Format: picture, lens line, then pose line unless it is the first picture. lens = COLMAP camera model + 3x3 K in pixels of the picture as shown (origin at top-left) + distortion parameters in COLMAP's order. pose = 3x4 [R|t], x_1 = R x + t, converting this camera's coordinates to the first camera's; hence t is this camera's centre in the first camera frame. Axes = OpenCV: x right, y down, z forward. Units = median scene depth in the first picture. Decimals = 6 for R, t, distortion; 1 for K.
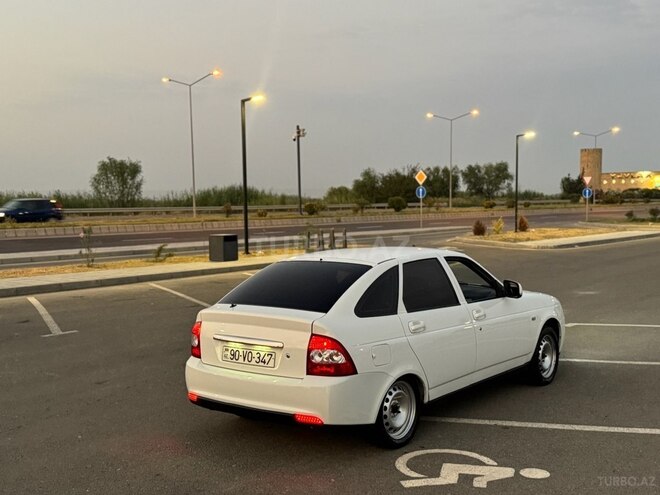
lens RADIAL K [[763.1, 0, 330.0], [0, 763.1, 247.5], [0, 0, 1]] dist [0.154746, -0.407499]
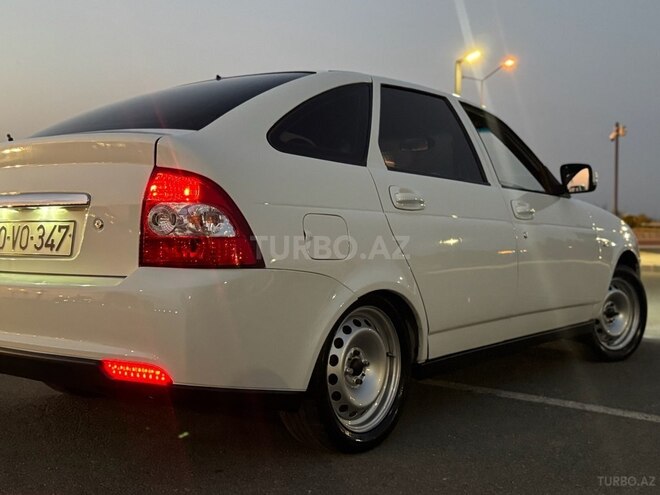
lens RADIAL K [[763.1, 0, 330.0], [0, 763.1, 247.5], [0, 0, 1]] dist [0.154746, -0.407499]
pose [[0.999470, 0.024775, 0.021138, 0.056581], [-0.024017, 0.999085, -0.035396, 0.151917], [-0.021995, 0.034870, 0.999150, 0.531222]]
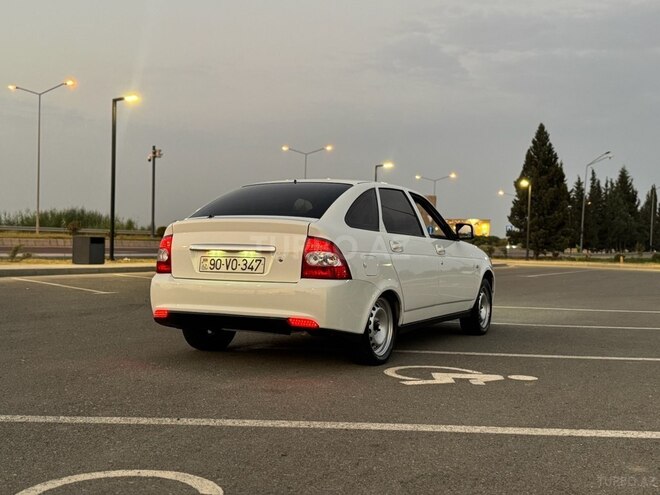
lens RADIAL K [[763.1, 0, 330.0], [0, 763.1, 247.5], [0, 0, 1]] dist [0.154746, -0.407499]
pose [[0.978292, 0.041185, 0.203096, -0.173267], [-0.030898, 0.998086, -0.053565, 0.160703], [-0.204914, 0.046127, 0.977693, 0.045473]]
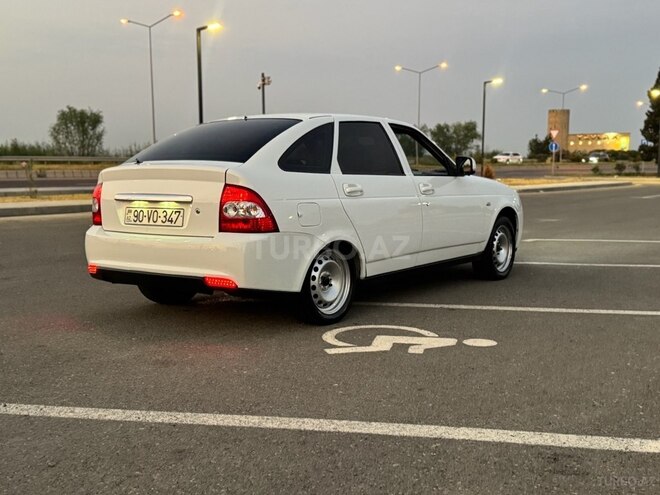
lens RADIAL K [[763.1, 0, 330.0], [0, 763.1, 247.5], [0, 0, 1]] dist [0.154746, -0.407499]
pose [[0.999120, 0.008409, 0.041098, 0.052300], [-0.010474, 0.998680, 0.050291, 0.125705], [-0.040620, -0.050677, 0.997889, 0.130872]]
